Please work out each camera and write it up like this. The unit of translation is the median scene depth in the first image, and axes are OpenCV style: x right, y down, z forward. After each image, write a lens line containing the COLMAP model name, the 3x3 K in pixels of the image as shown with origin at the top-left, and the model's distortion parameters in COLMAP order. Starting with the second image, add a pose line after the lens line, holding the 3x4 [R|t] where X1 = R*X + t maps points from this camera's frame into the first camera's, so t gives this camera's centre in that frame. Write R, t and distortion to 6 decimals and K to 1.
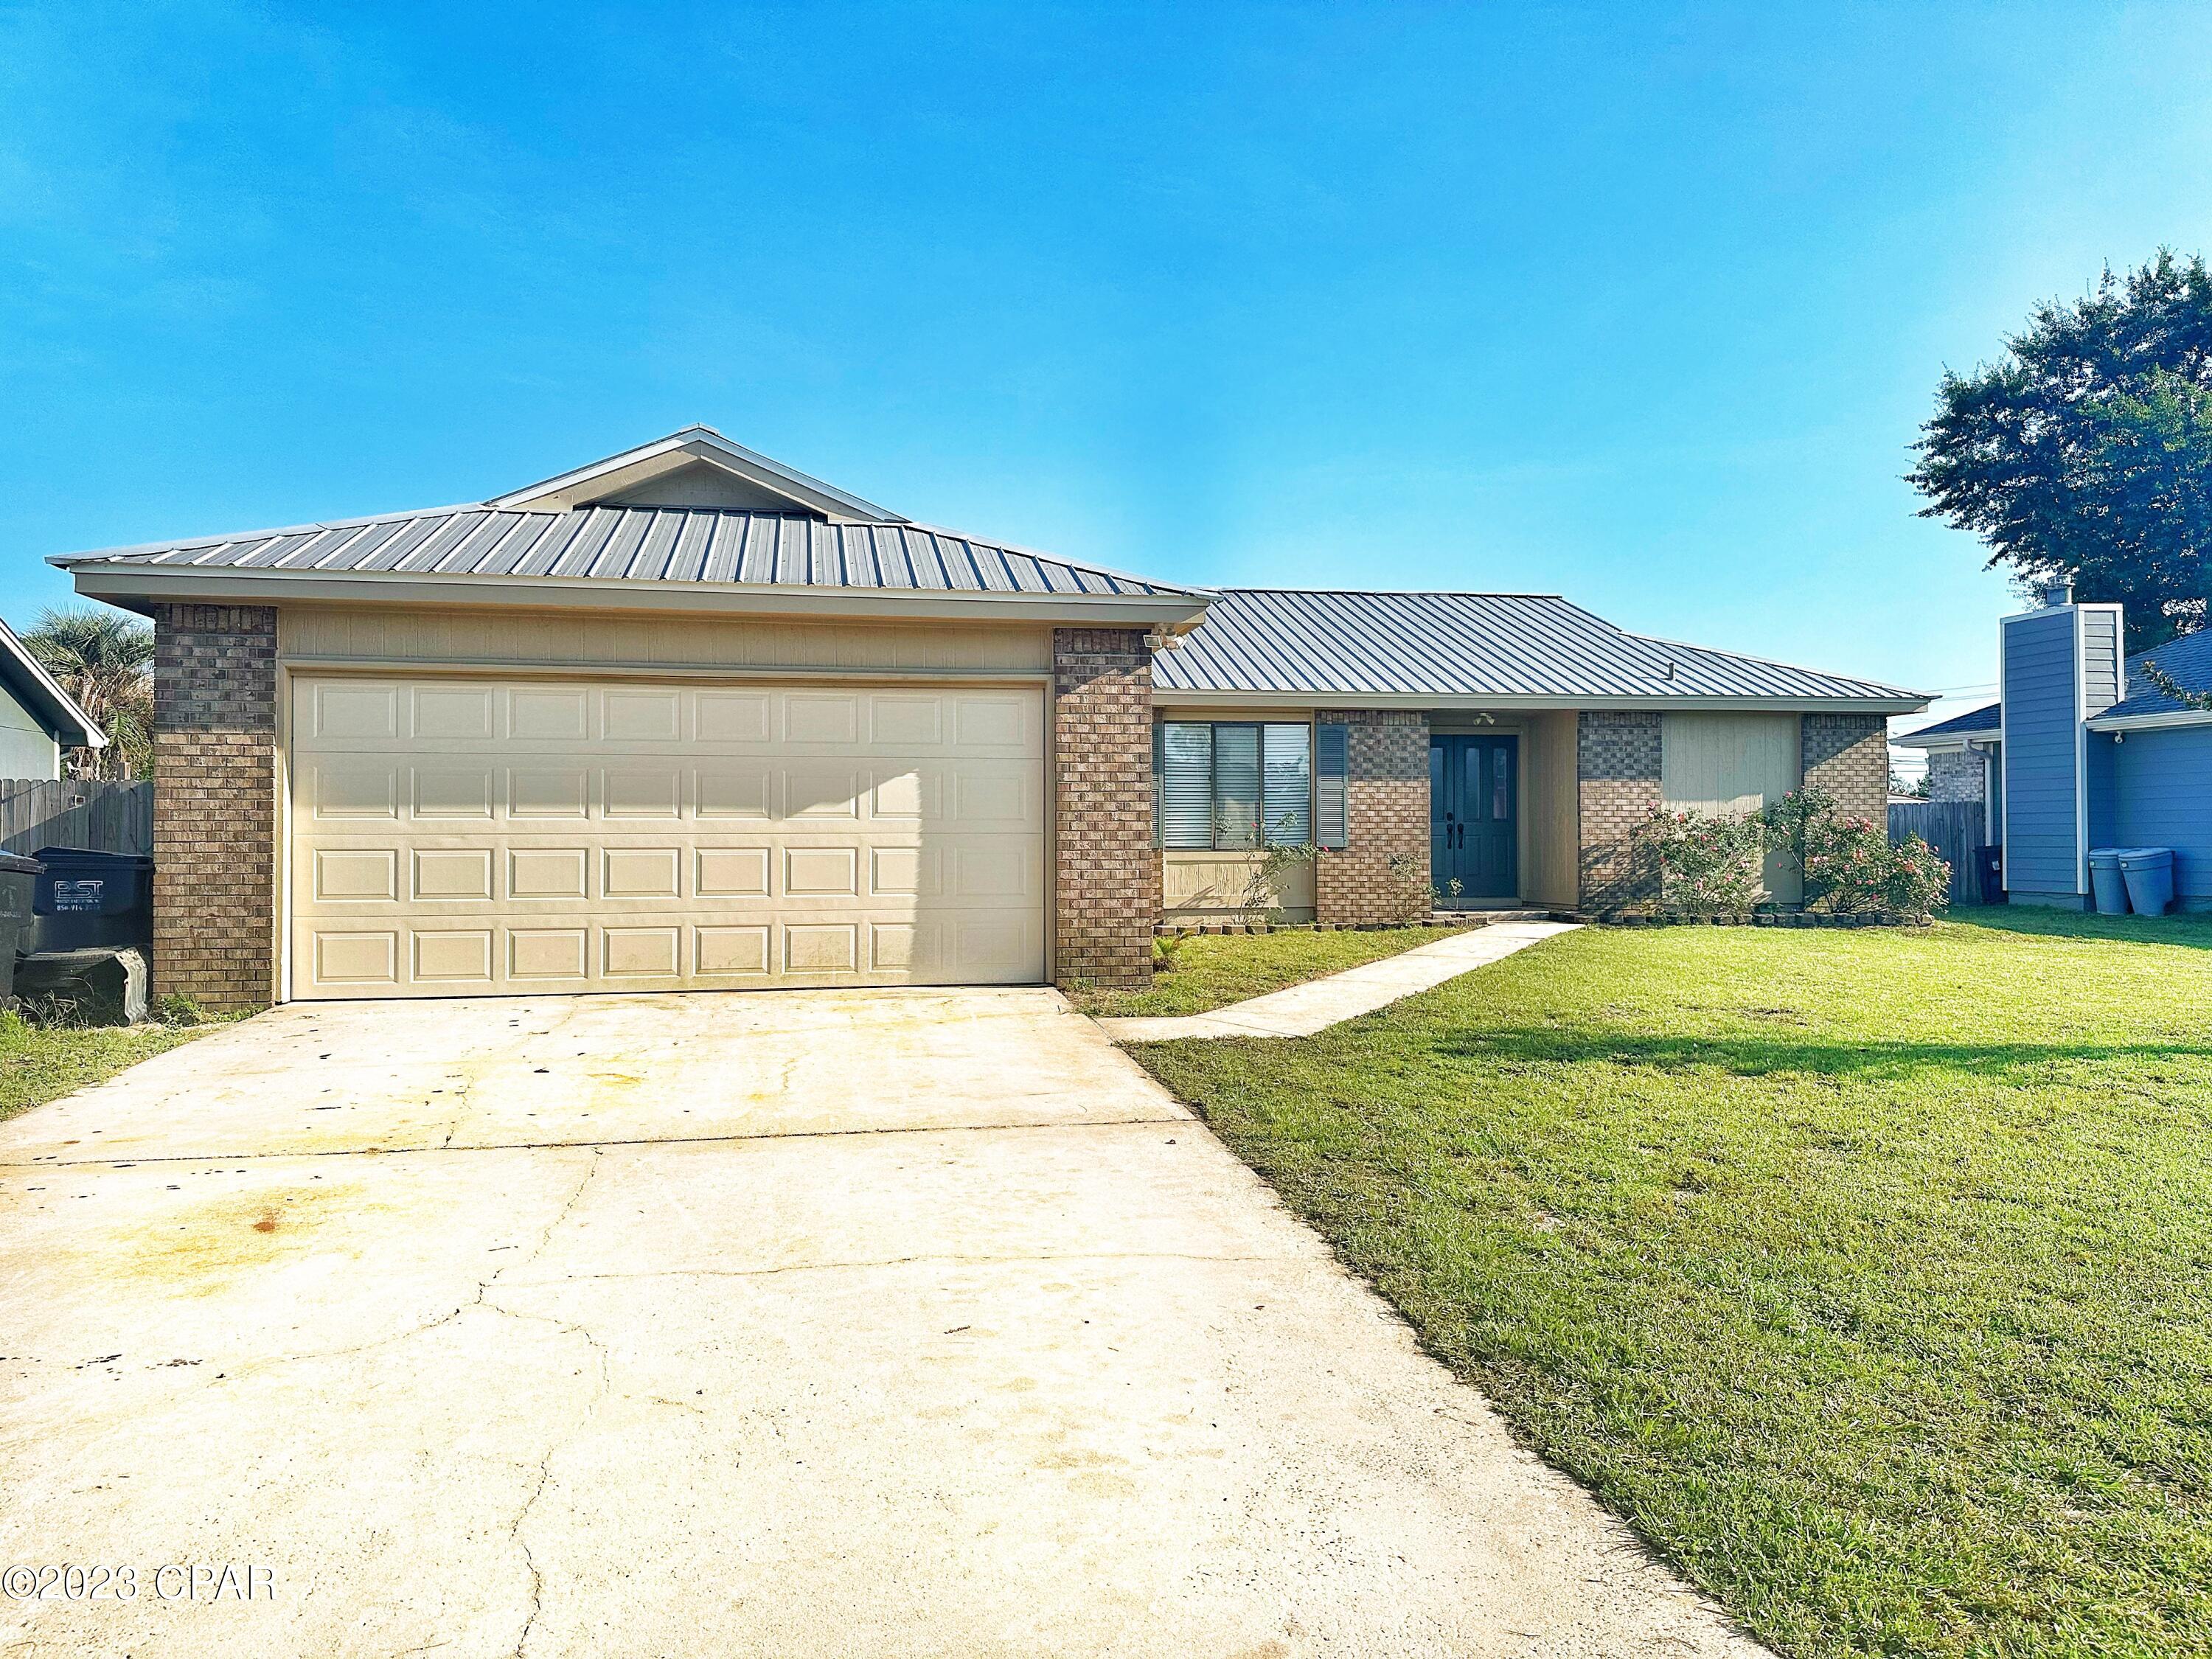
lens RADIAL K [[1549.5, 0, 1106.0], [0, 1549.5, 829.5], [0, 0, 1]] dist [0.074266, -0.105865]
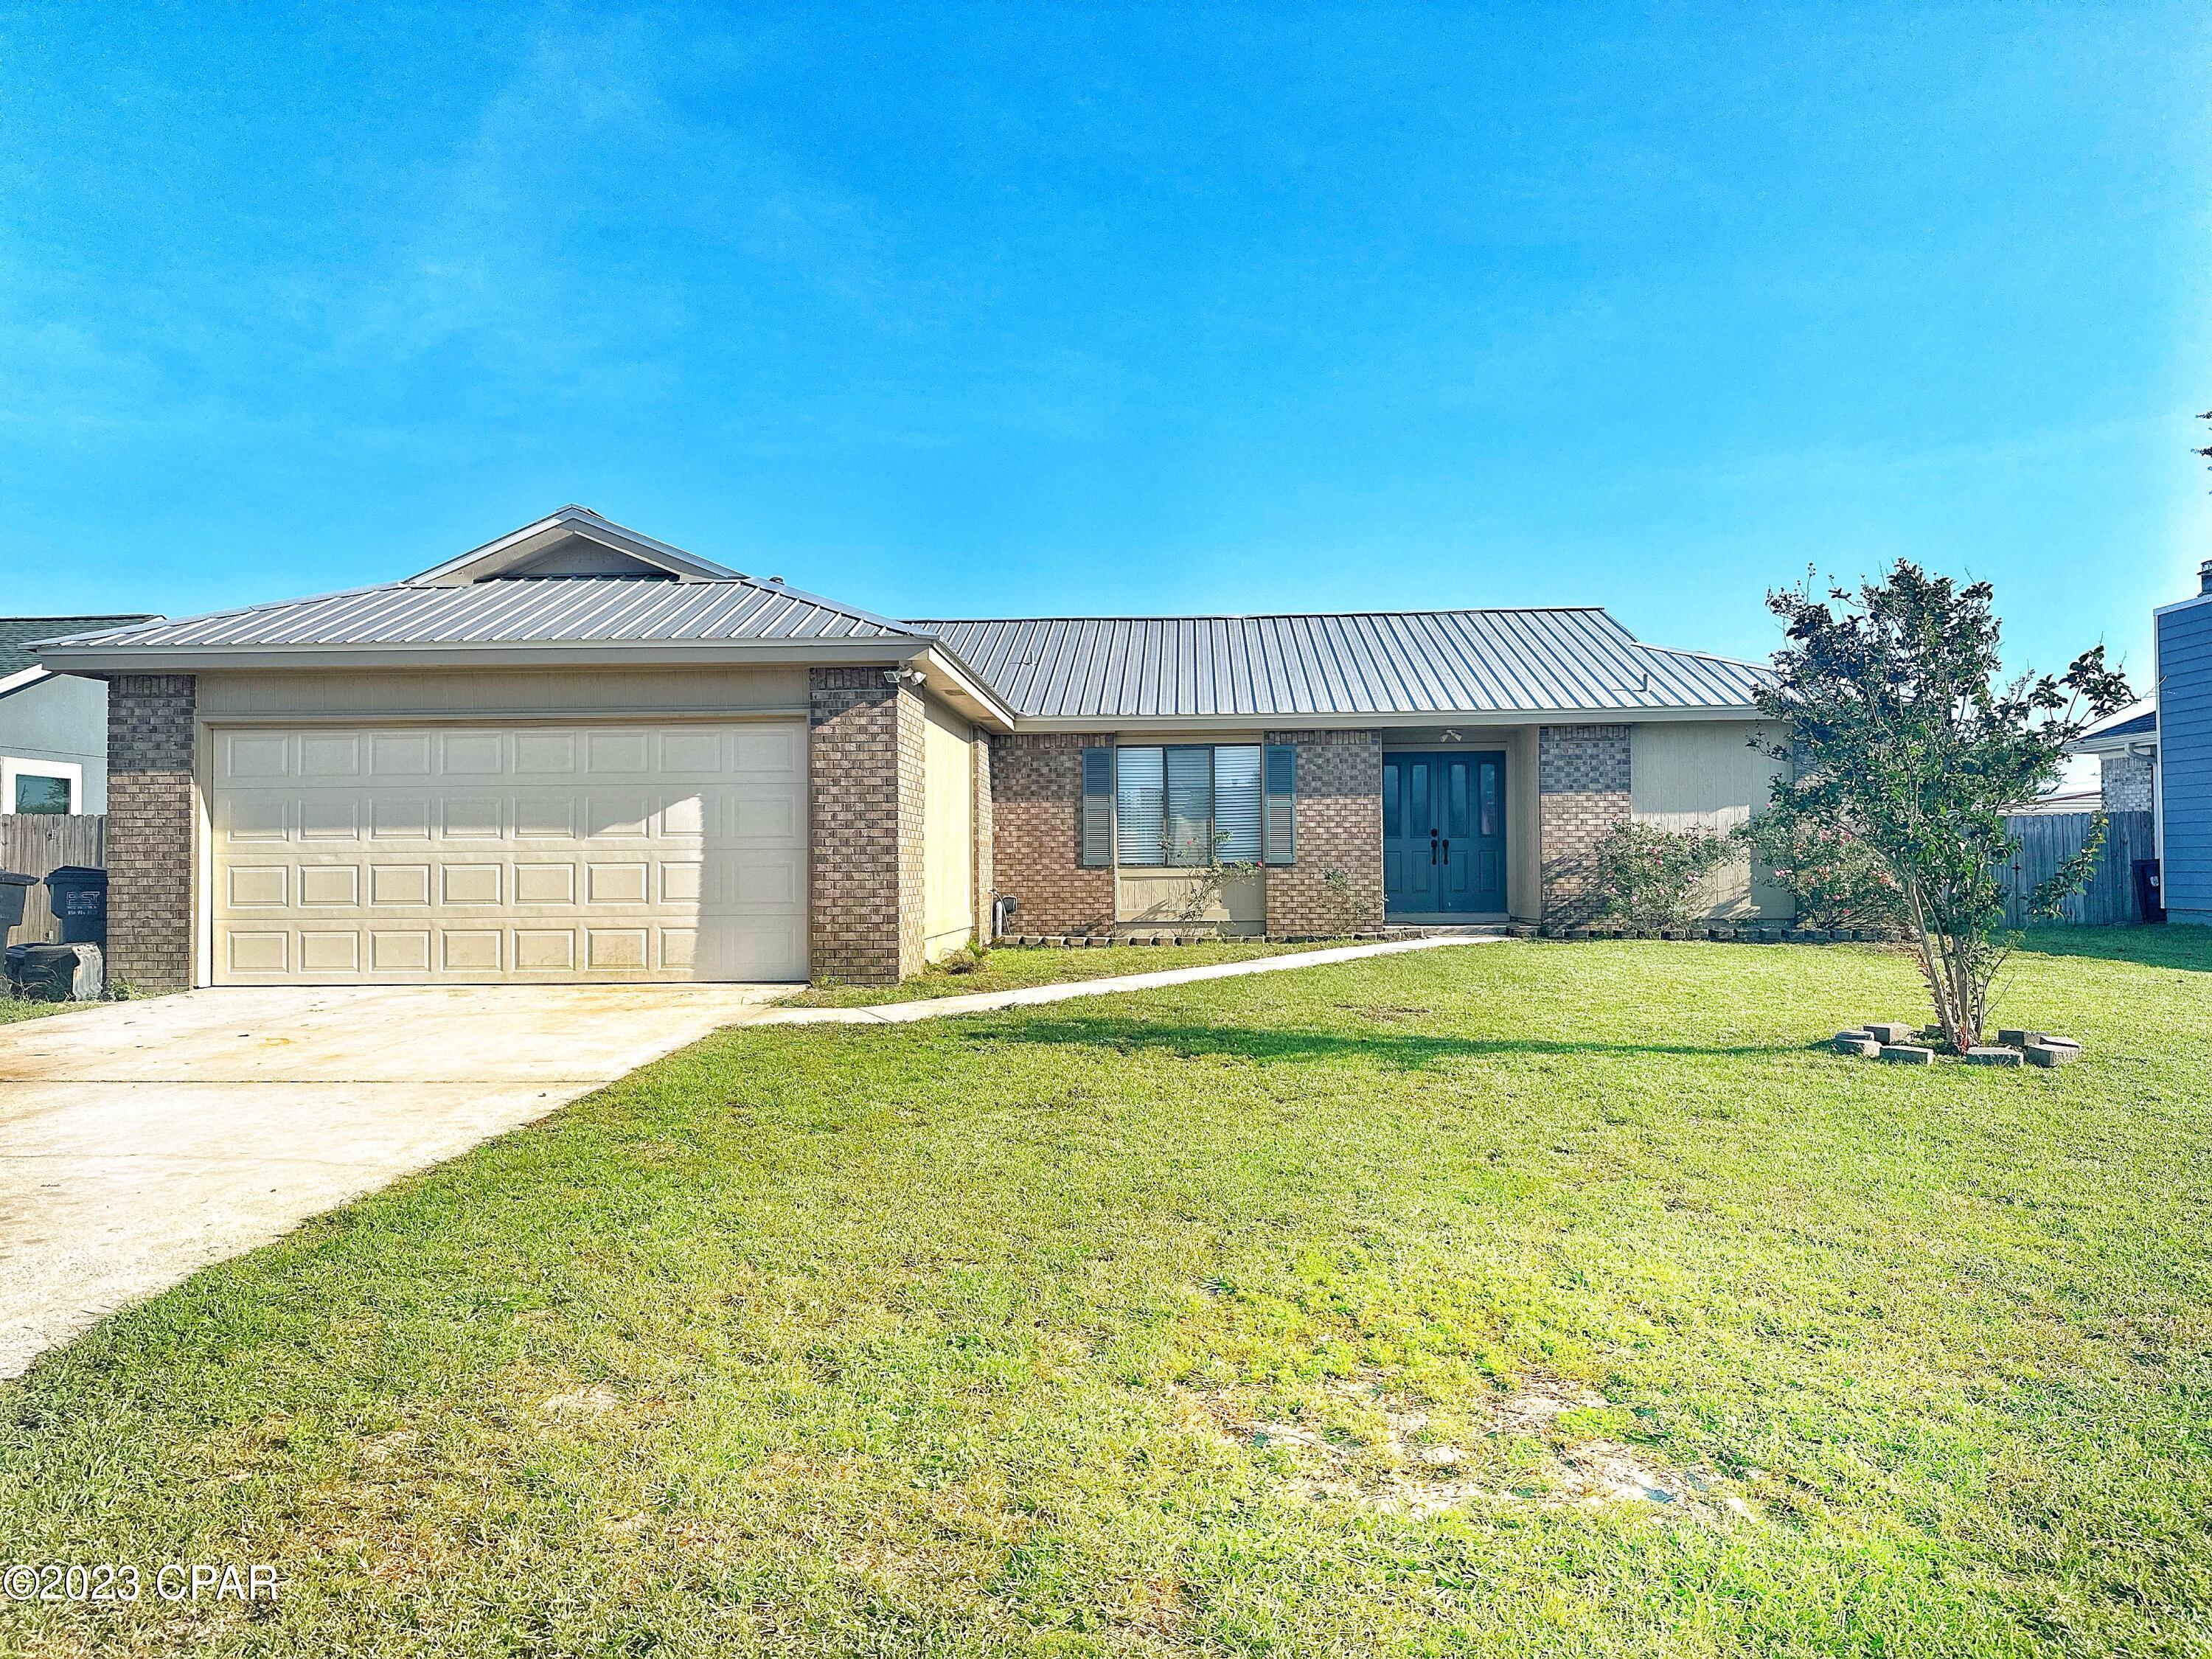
lens RADIAL K [[1549.5, 0, 1106.0], [0, 1549.5, 829.5], [0, 0, 1]] dist [0.074266, -0.105865]
pose [[0.973204, -0.011305, -0.229667, 0.435259], [0.007526, 0.999822, -0.017324, 0.009768], [0.229822, 0.015131, 0.973115, -0.057355]]
